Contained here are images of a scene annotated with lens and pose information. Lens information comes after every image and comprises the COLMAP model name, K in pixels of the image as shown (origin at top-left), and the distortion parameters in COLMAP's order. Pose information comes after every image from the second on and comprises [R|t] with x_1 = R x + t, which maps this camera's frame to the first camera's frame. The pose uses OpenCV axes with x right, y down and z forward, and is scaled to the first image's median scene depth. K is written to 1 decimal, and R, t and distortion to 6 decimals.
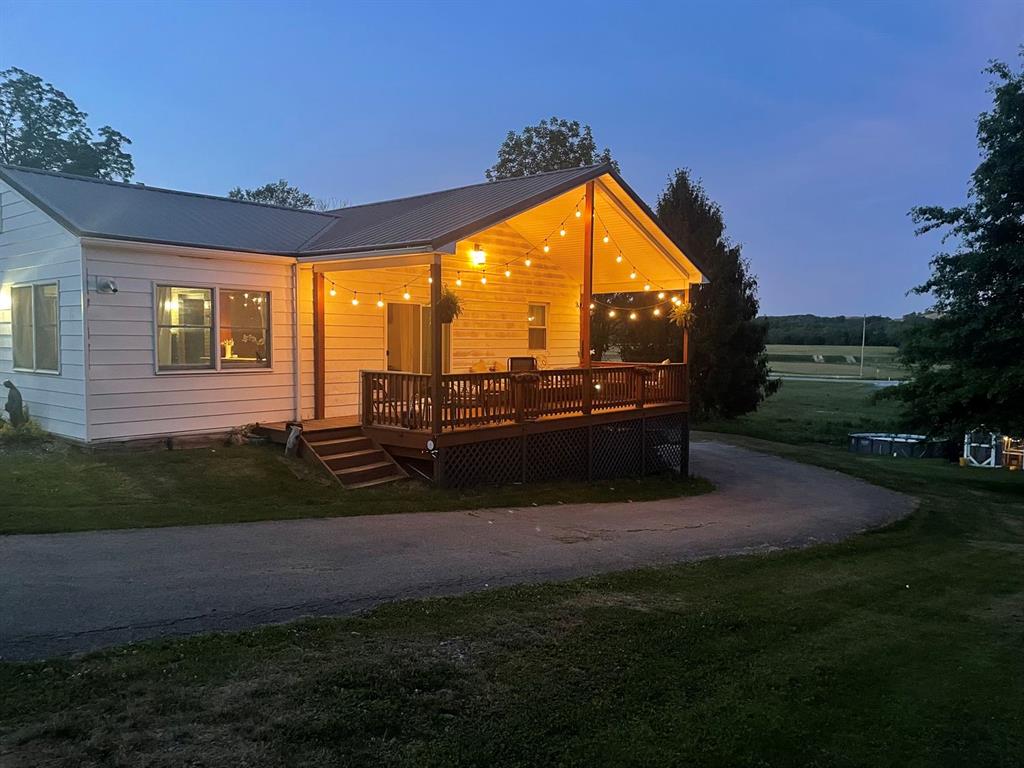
lens RADIAL K [[768.0, 0, 513.8], [0, 768.0, 384.4], [0, 0, 1]] dist [0.001983, -0.000704]
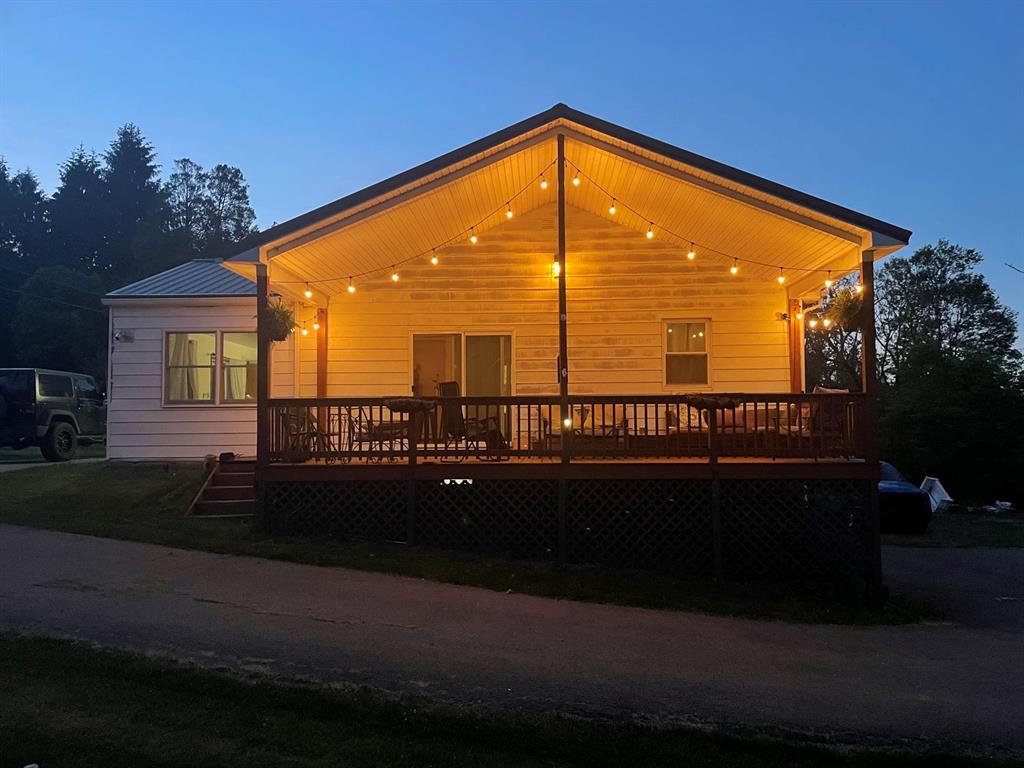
lens RADIAL K [[768.0, 0, 513.4], [0, 768.0, 385.3], [0, 0, 1]] dist [0.001983, -0.000704]
pose [[0.614745, -0.056934, -0.786668, 0.649878], [-0.033339, 0.994624, -0.098038, 0.041635], [0.788021, 0.086495, 0.609542, 0.567519]]
